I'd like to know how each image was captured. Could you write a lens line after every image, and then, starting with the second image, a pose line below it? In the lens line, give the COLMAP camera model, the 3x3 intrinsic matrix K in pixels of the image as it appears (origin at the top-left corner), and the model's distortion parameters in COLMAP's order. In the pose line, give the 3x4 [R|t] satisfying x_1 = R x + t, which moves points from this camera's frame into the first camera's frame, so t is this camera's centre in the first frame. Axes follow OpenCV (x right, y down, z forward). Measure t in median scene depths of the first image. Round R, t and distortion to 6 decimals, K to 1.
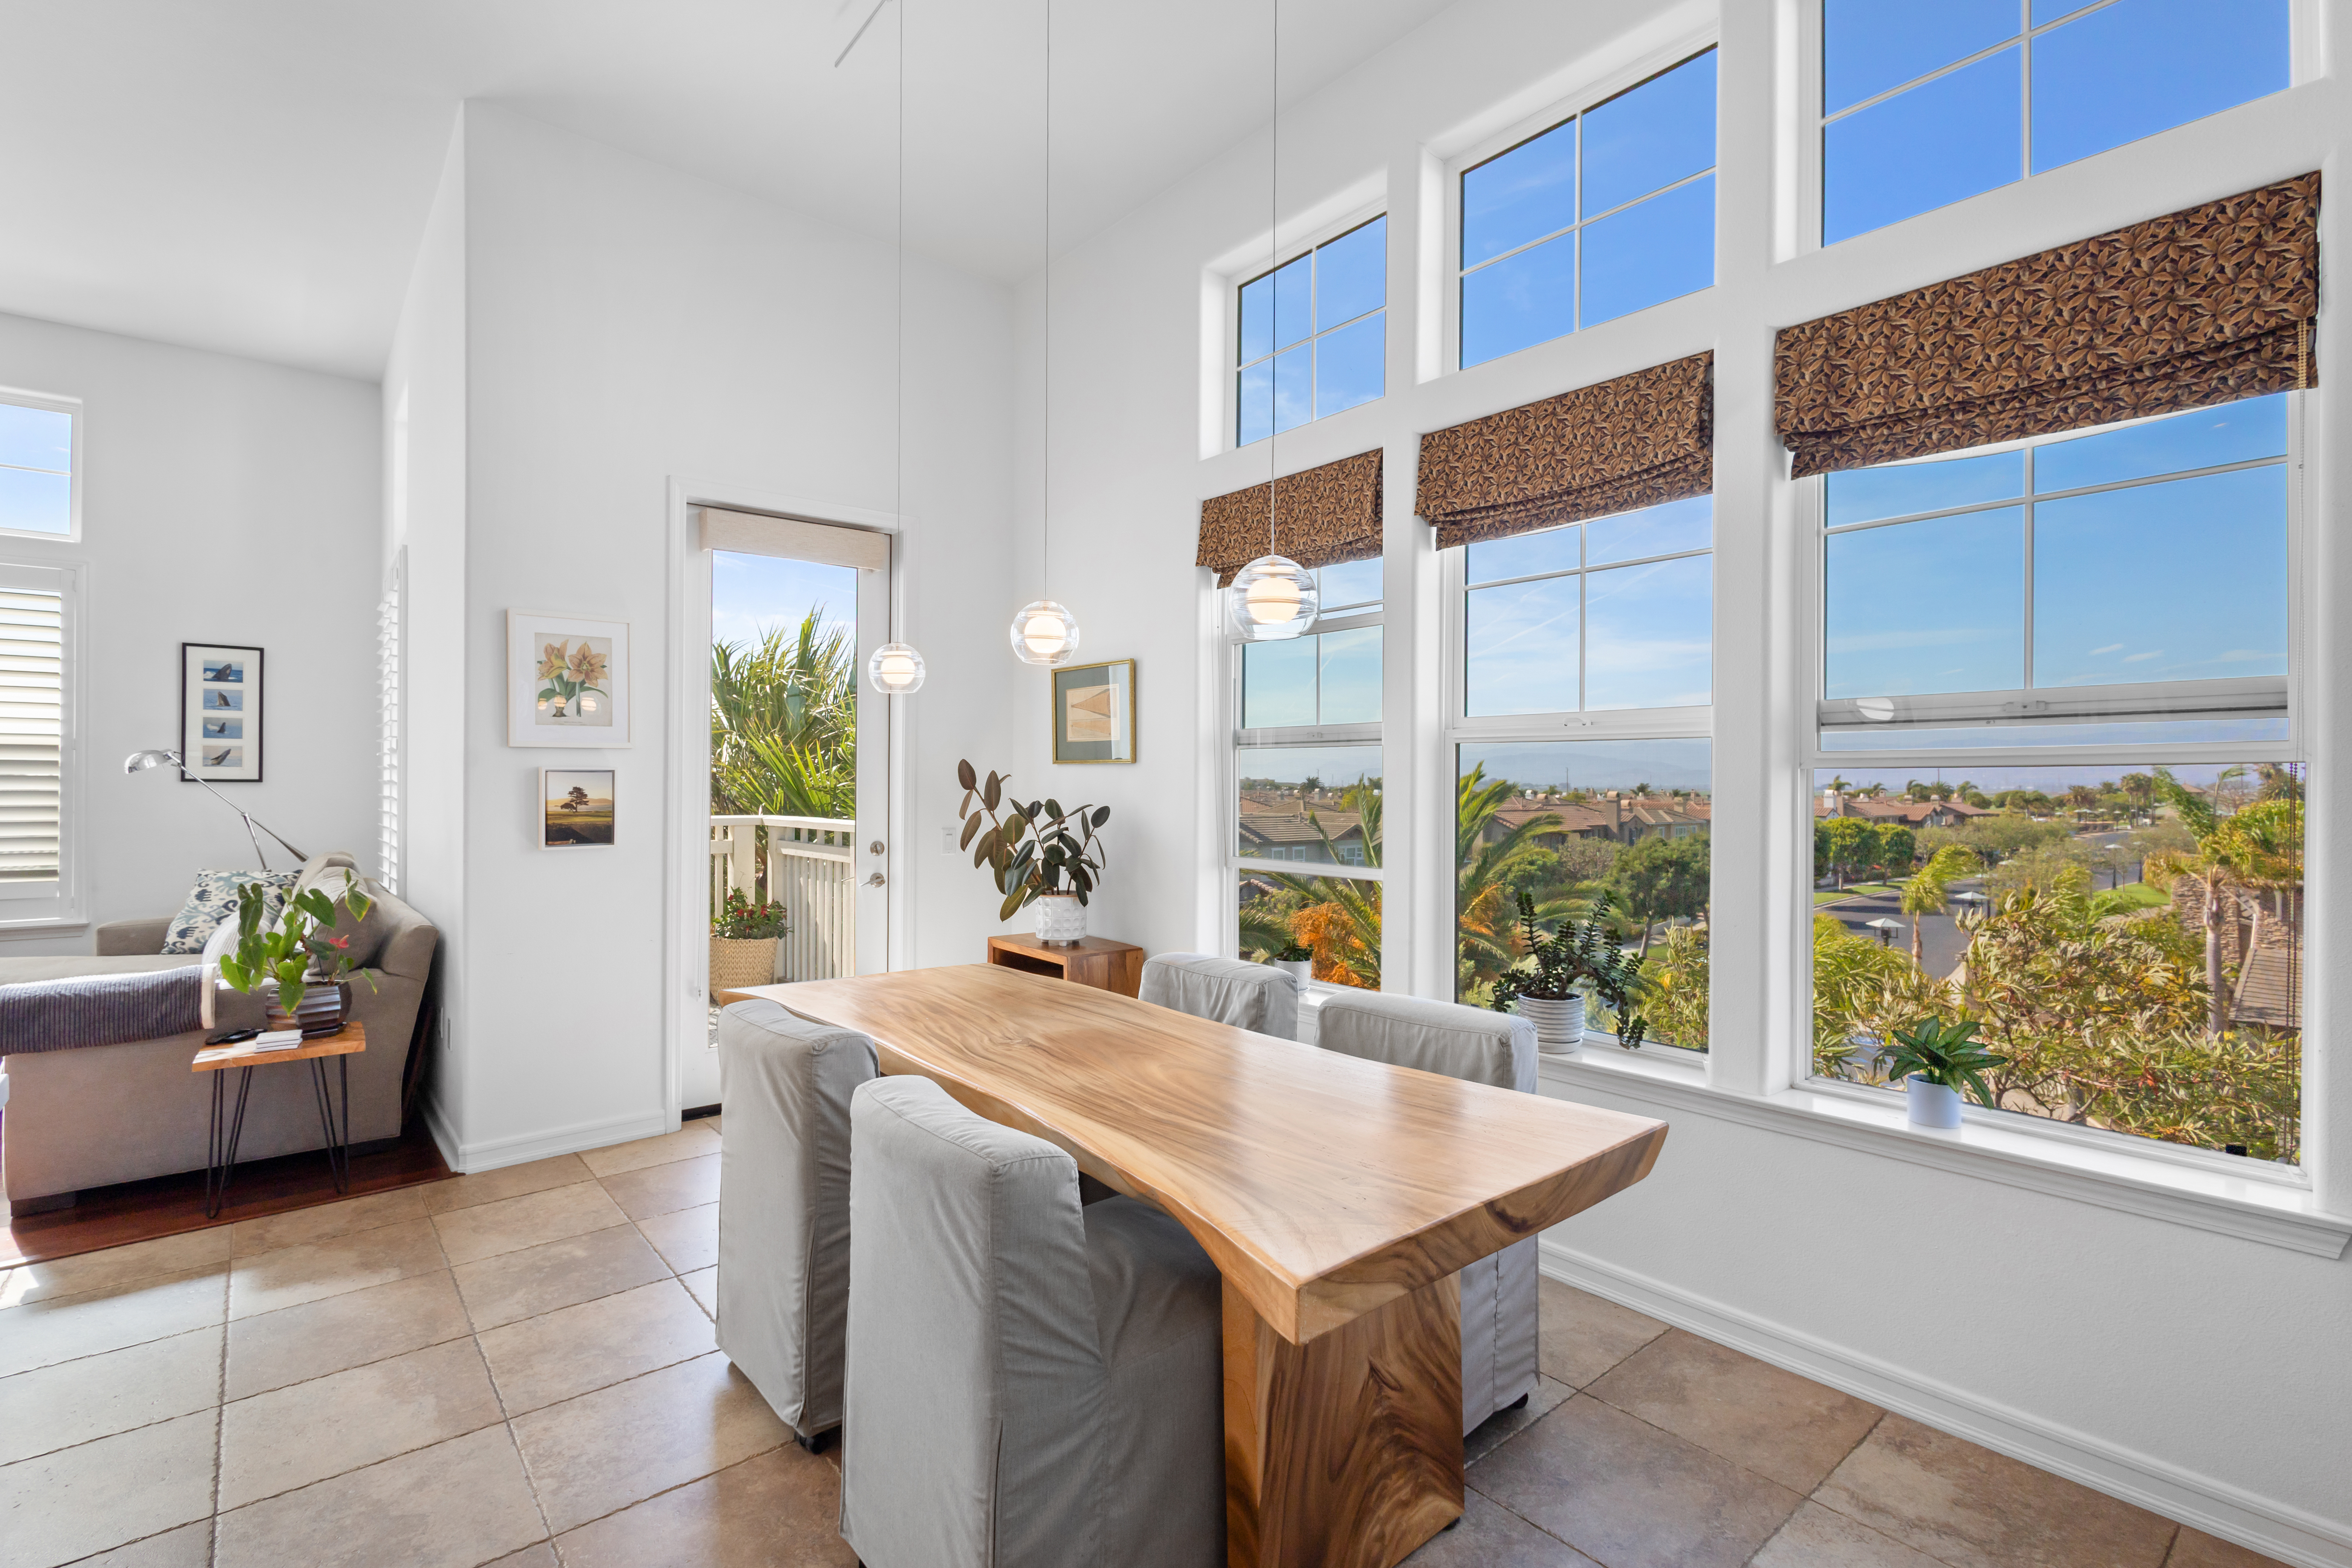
lens RADIAL K [[1084.4, 0, 1170.5], [0, 1084.4, 779.8], [0, 0, 1]] dist [0.012157, -0.004609]
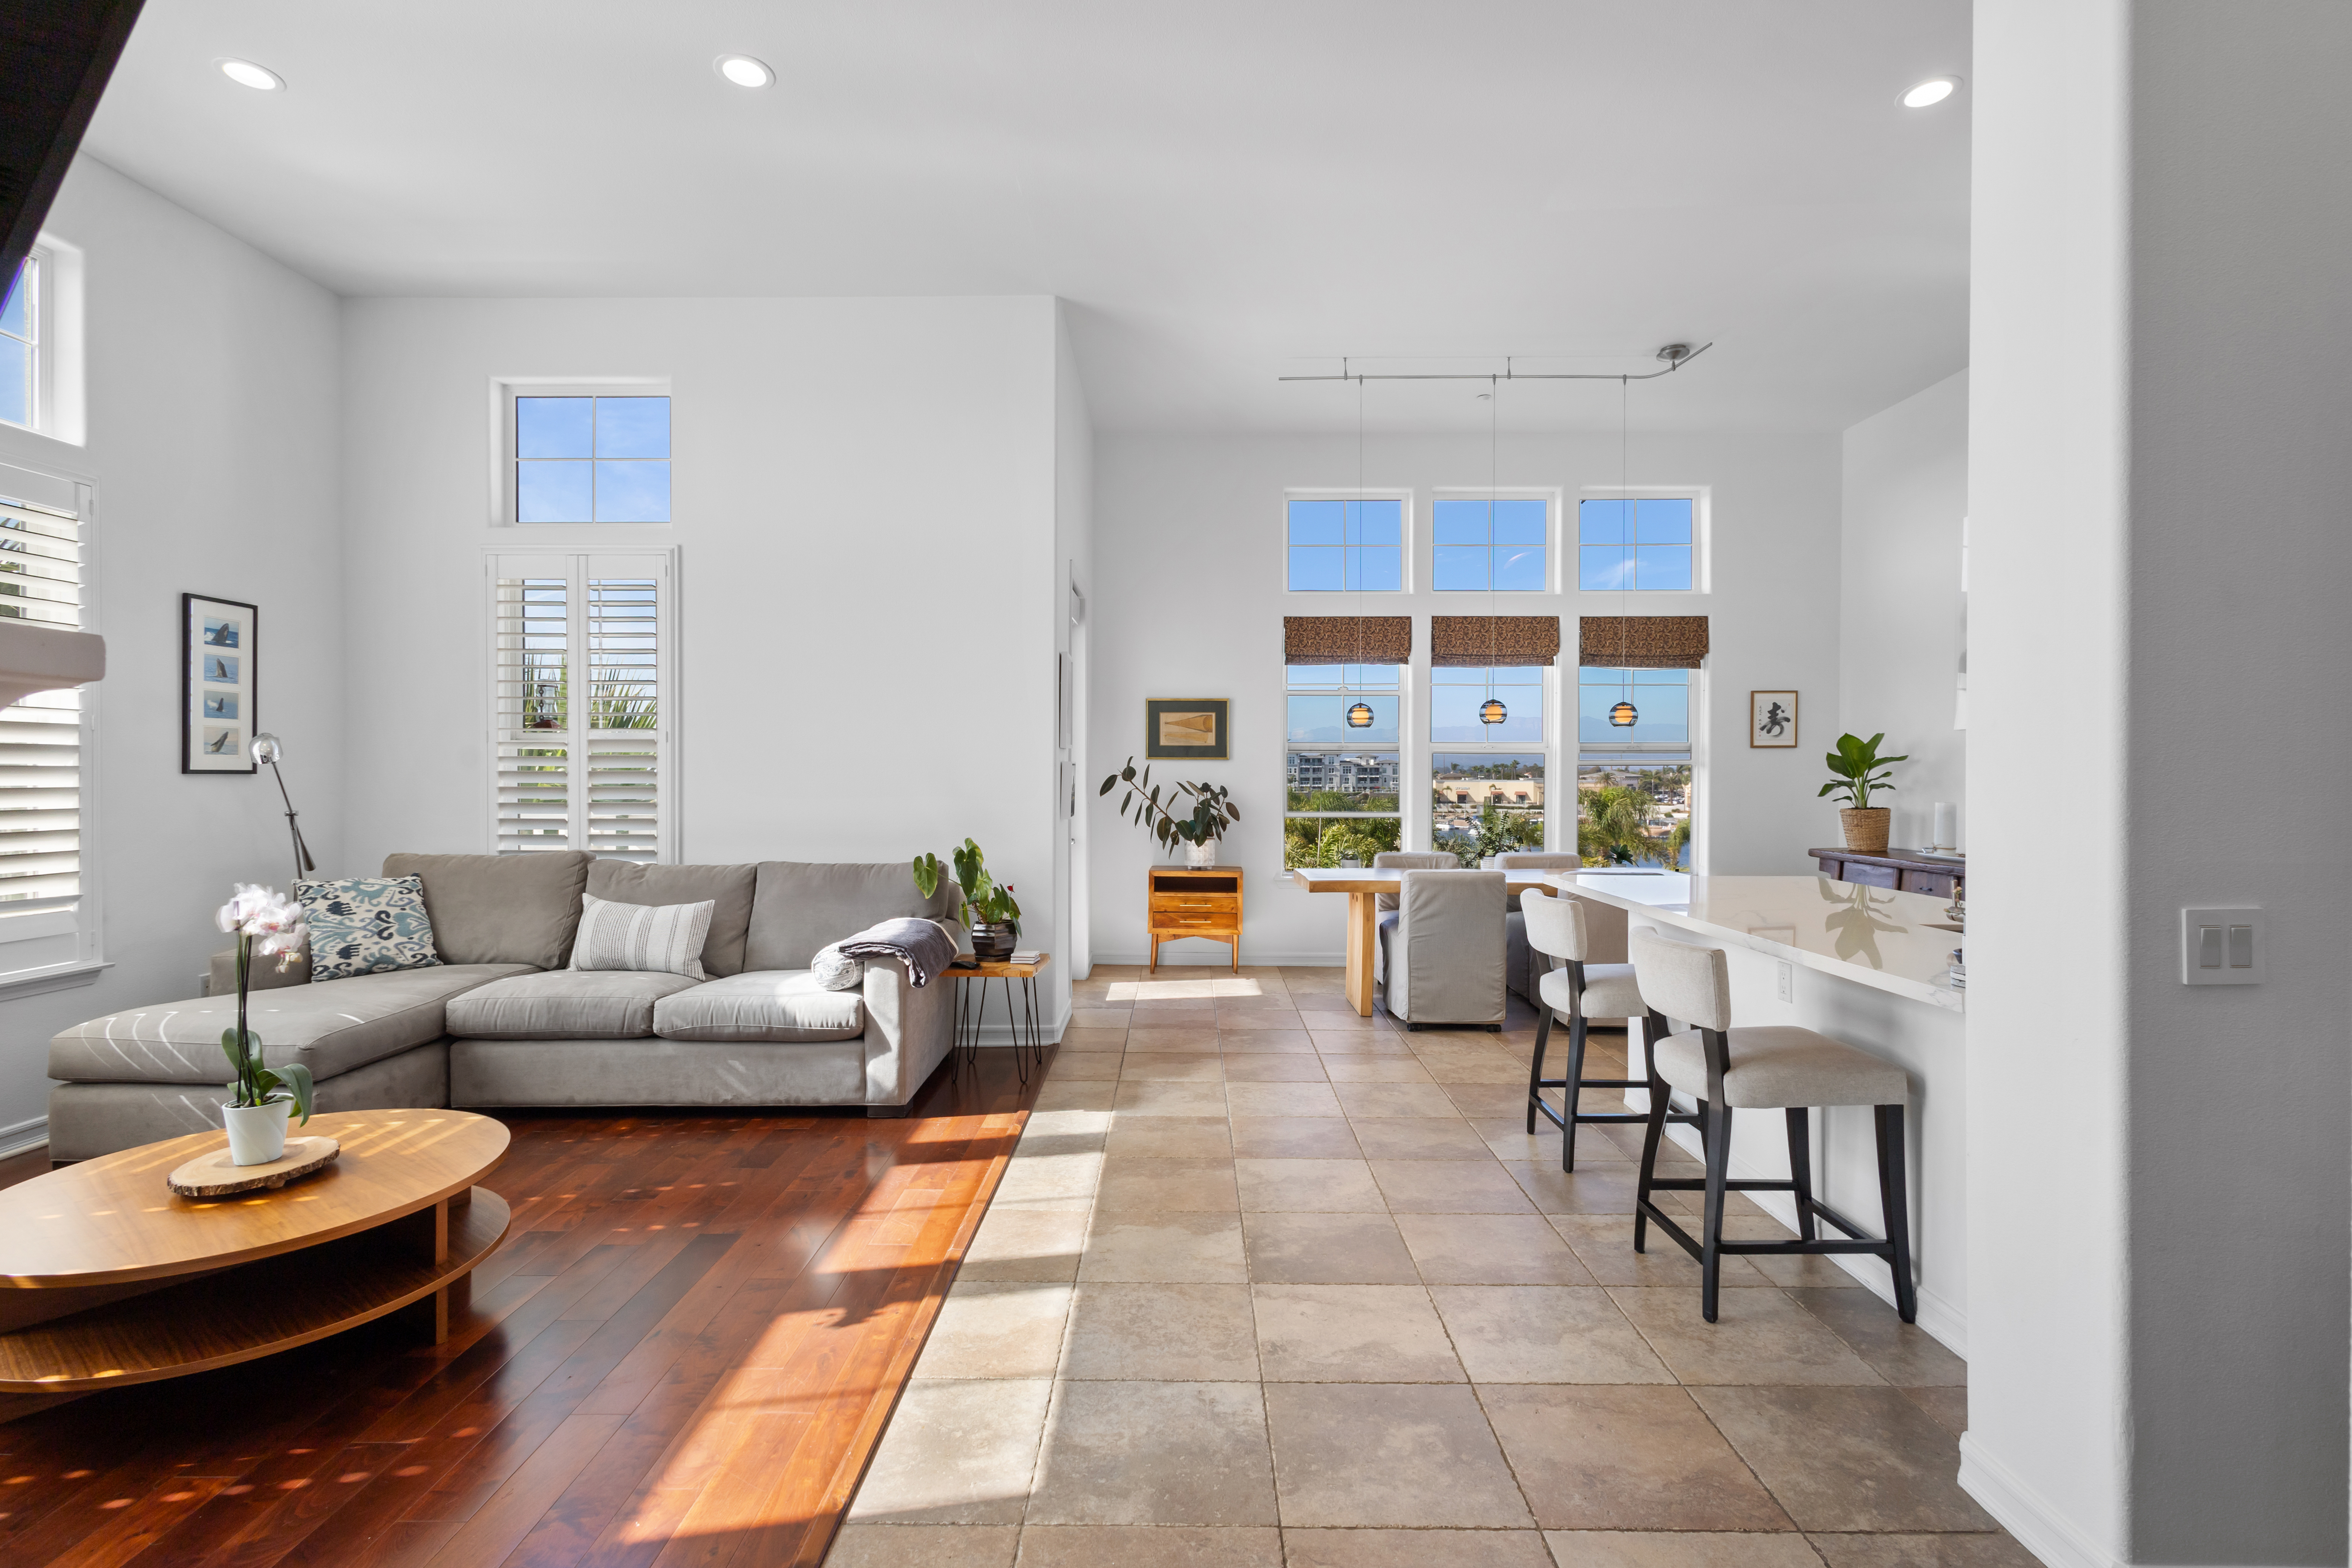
lens RADIAL K [[1084.4, 0, 1170.7], [0, 1084.4, 781.7], [0, 0, 1]] dist [0.012157, -0.004609]
pose [[0.650229, -0.010273, 0.759669, -1.285281], [-0.000949, 0.999897, 0.014333, -0.005227], [-0.759737, -0.010041, 0.650153, -0.035410]]
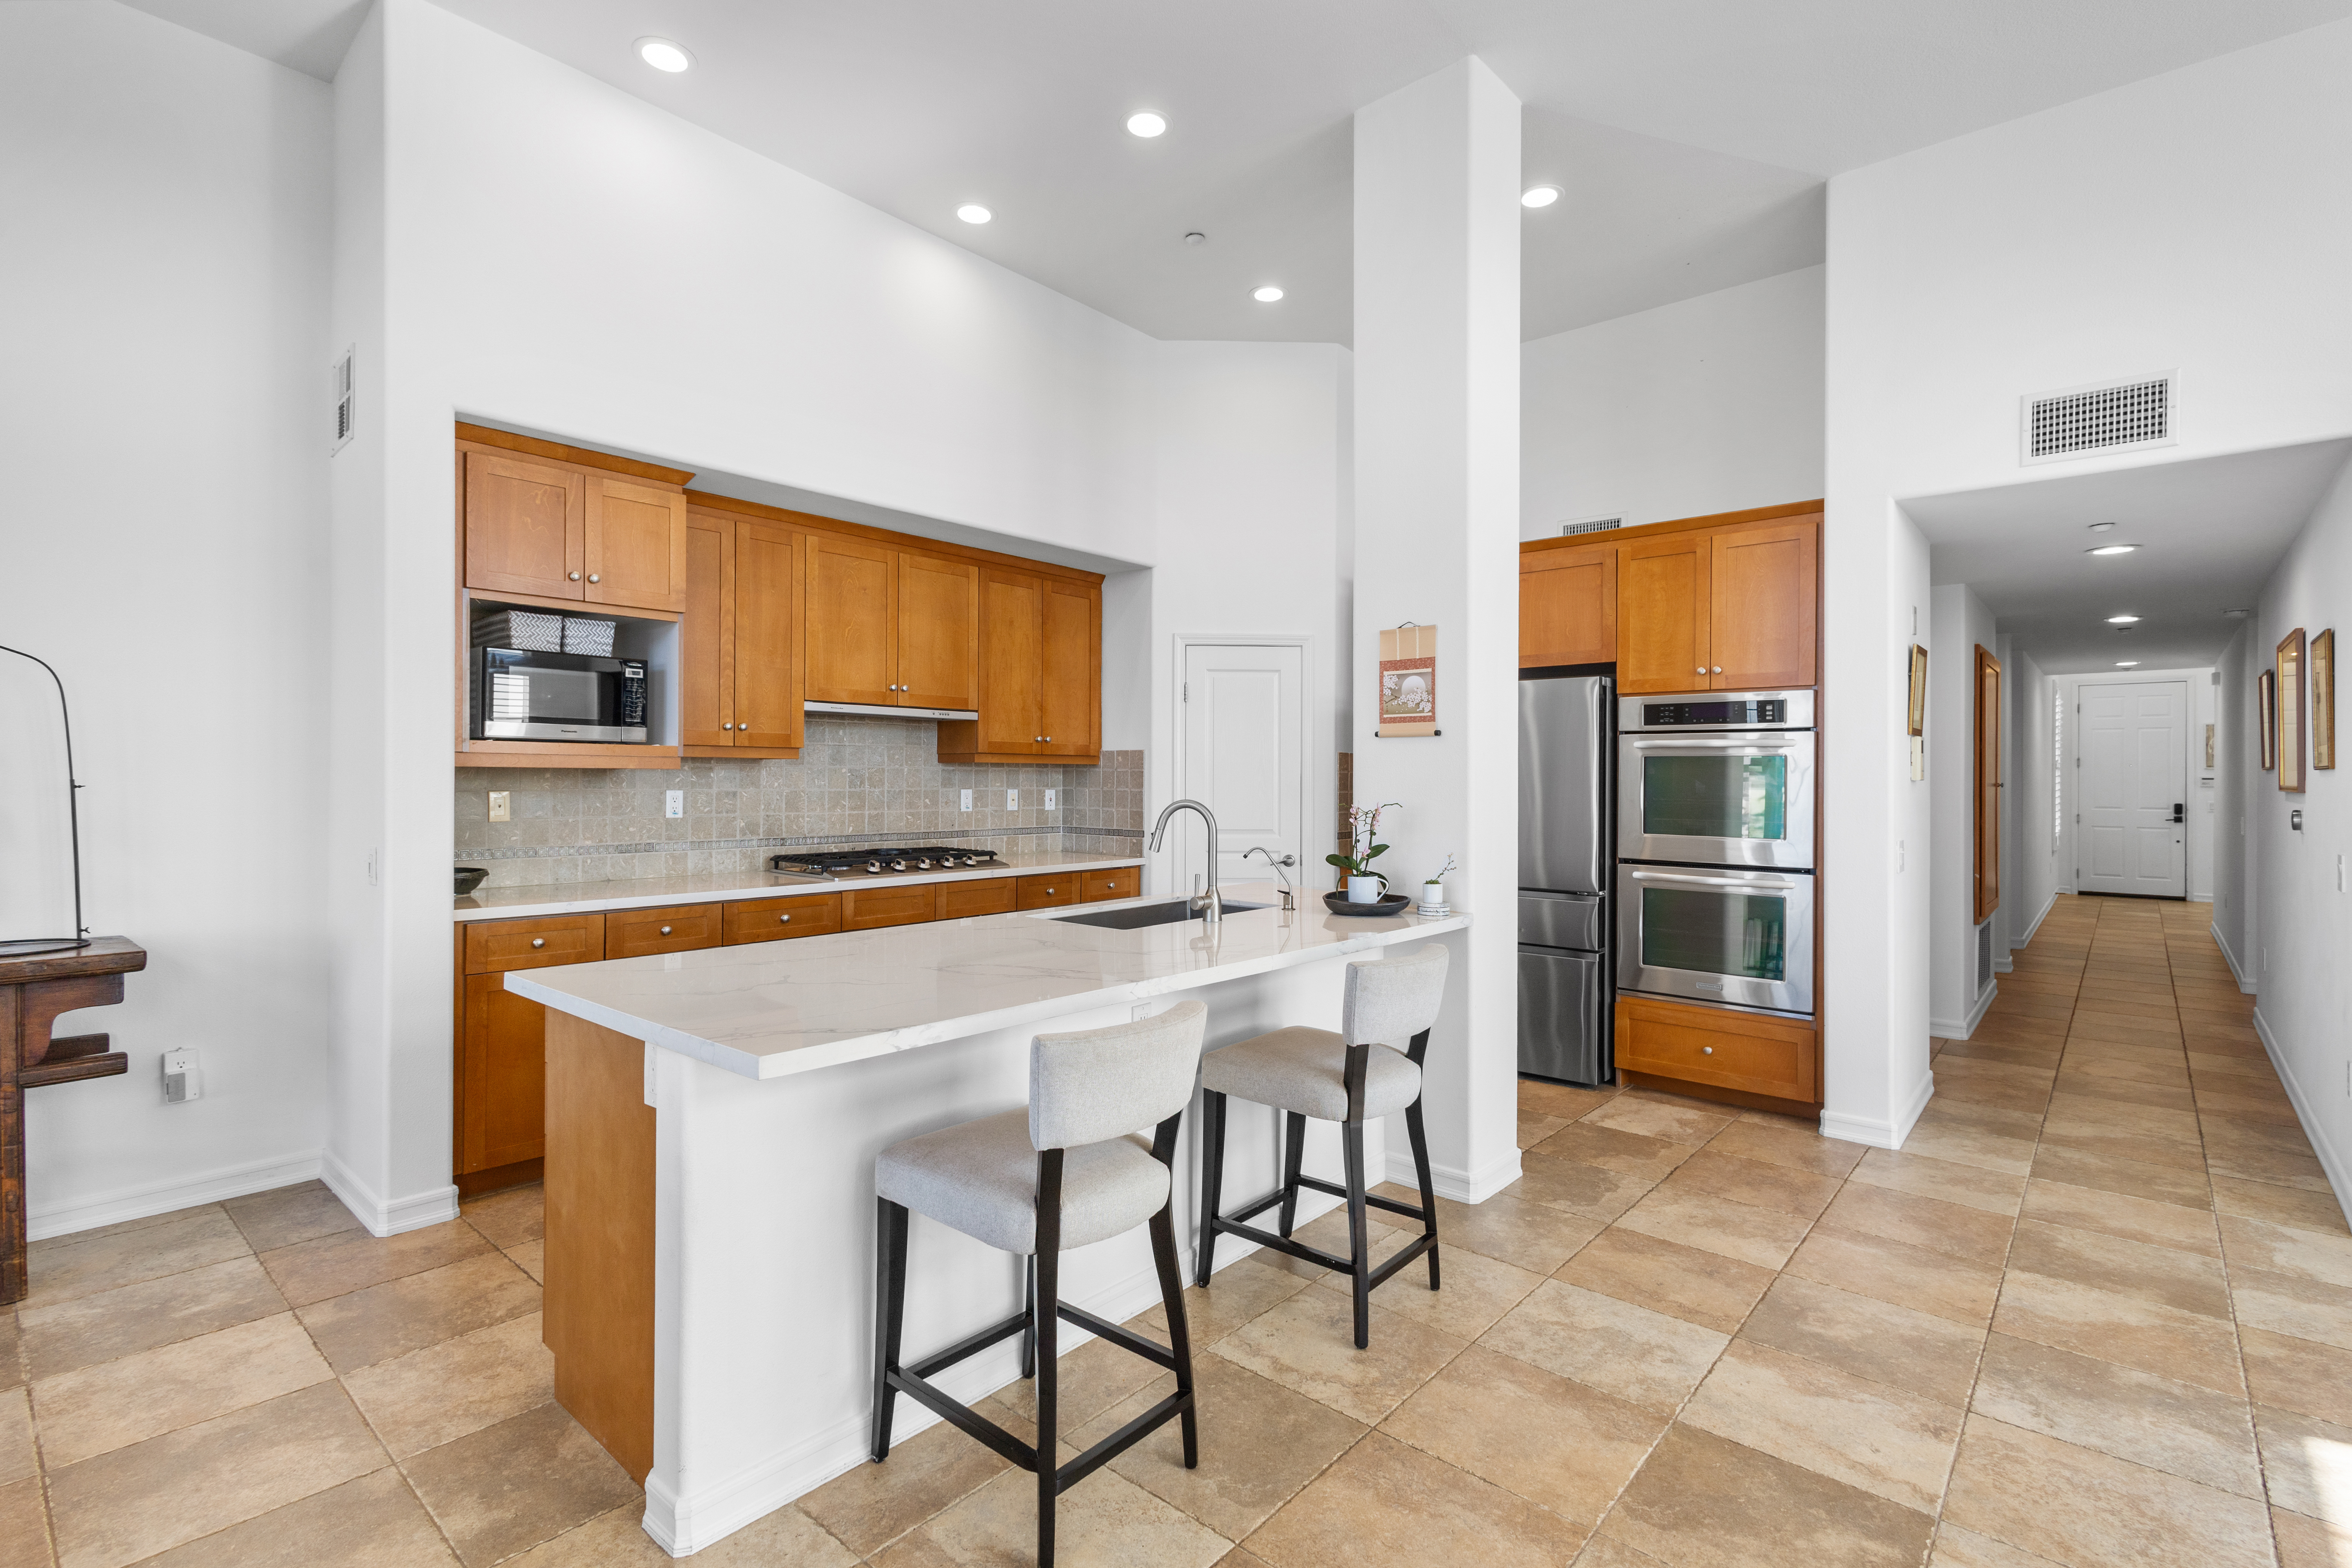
lens RADIAL K [[1084.4, 0, 1183.3], [0, 1084.4, 781.9], [0, 0, 1]] dist [0.012157, -0.004609]
pose [[-0.987745, -0.008818, -0.155827, -0.436947], [-0.008814, 0.999961, -0.000716, -0.000230], [0.155827, 0.000666, -0.987784, 0.698715]]
